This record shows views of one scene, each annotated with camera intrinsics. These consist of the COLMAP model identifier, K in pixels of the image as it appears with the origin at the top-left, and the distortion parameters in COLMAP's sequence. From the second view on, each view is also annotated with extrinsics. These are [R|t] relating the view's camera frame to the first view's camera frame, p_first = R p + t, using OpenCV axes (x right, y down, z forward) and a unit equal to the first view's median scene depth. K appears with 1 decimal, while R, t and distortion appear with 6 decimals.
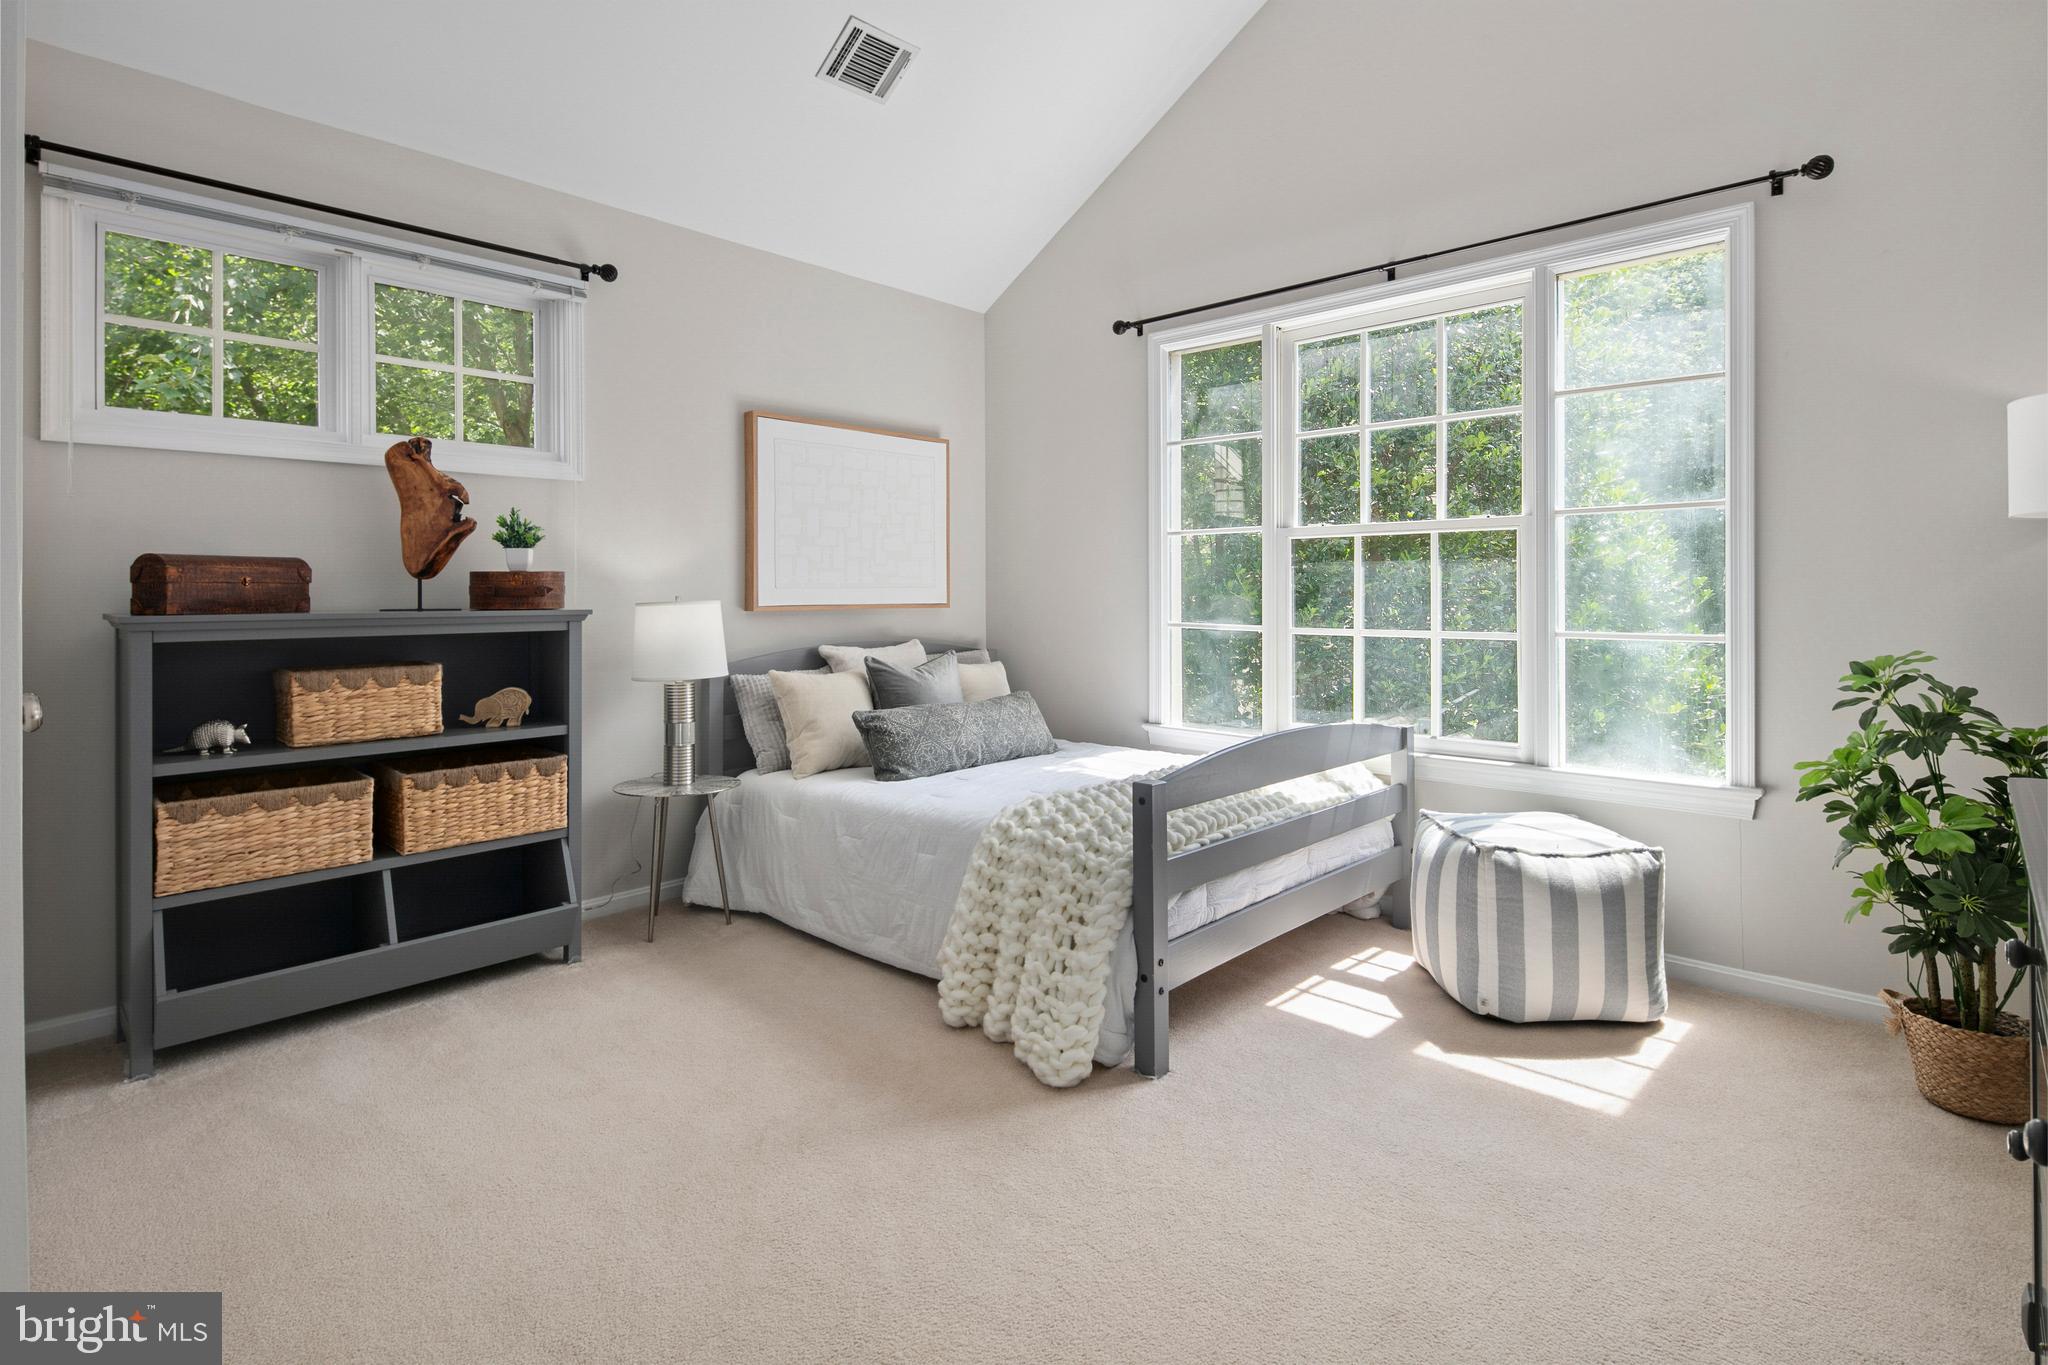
lens RADIAL K [[1012.2, 0, 1018.8], [0, 1012.2, 685.2], [0, 0, 1]] dist [0.003373, -0.002369]
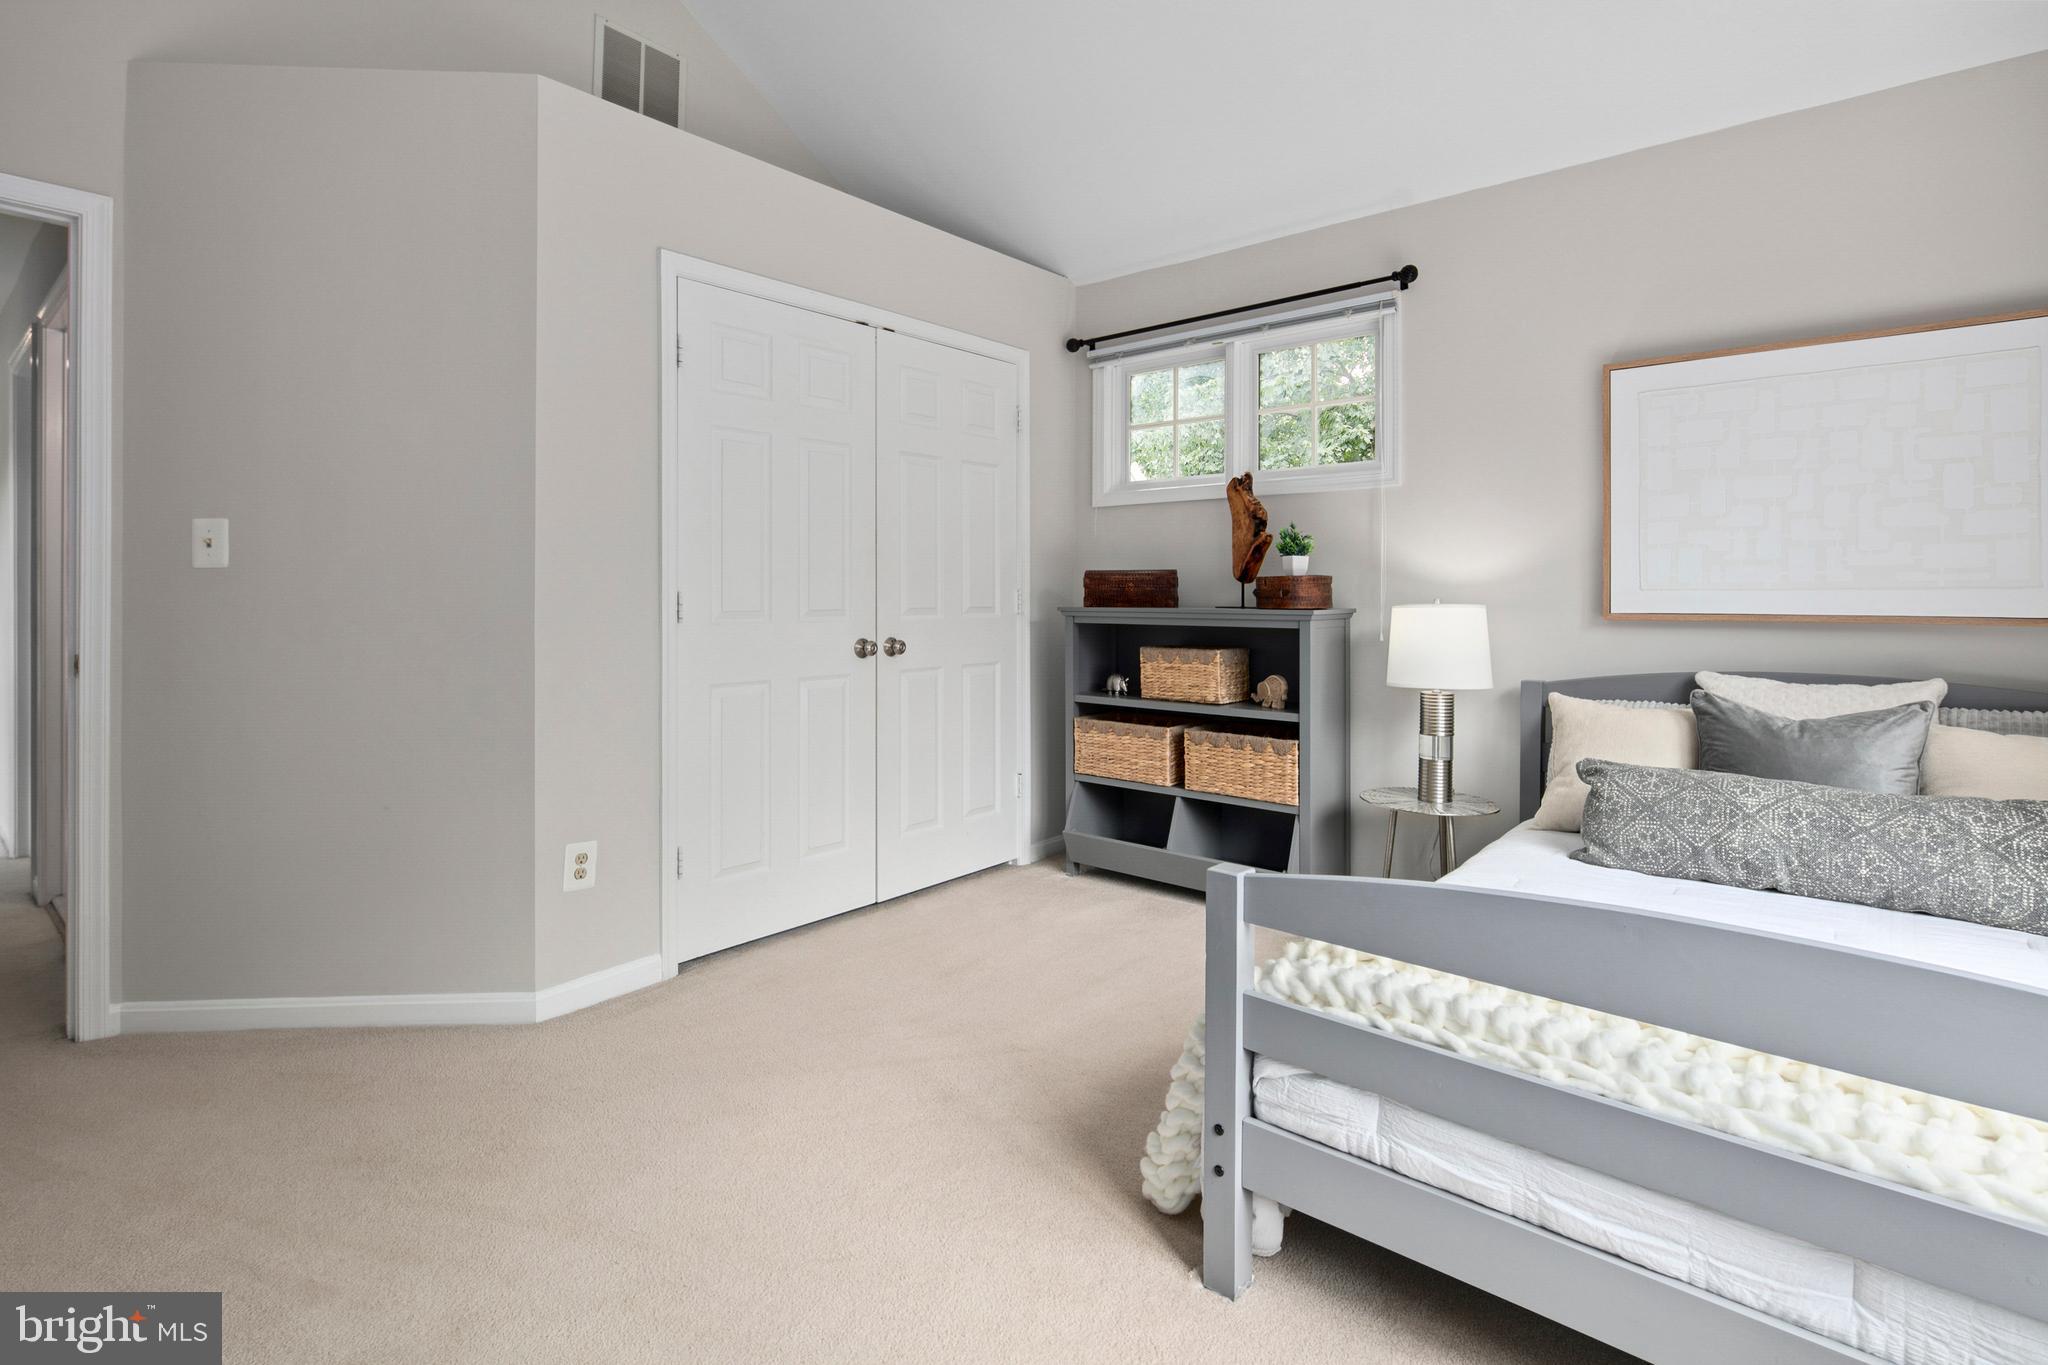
lens RADIAL K [[1012.2, 0, 1014.0], [0, 1012.2, 671.7], [0, 0, 1]] dist [0.003373, -0.002369]
pose [[0.036822, 0.085587, -0.995650, 0.710577], [-0.091105, 0.992464, 0.081943, -0.076583], [0.995160, 0.087691, 0.044342, 0.701044]]
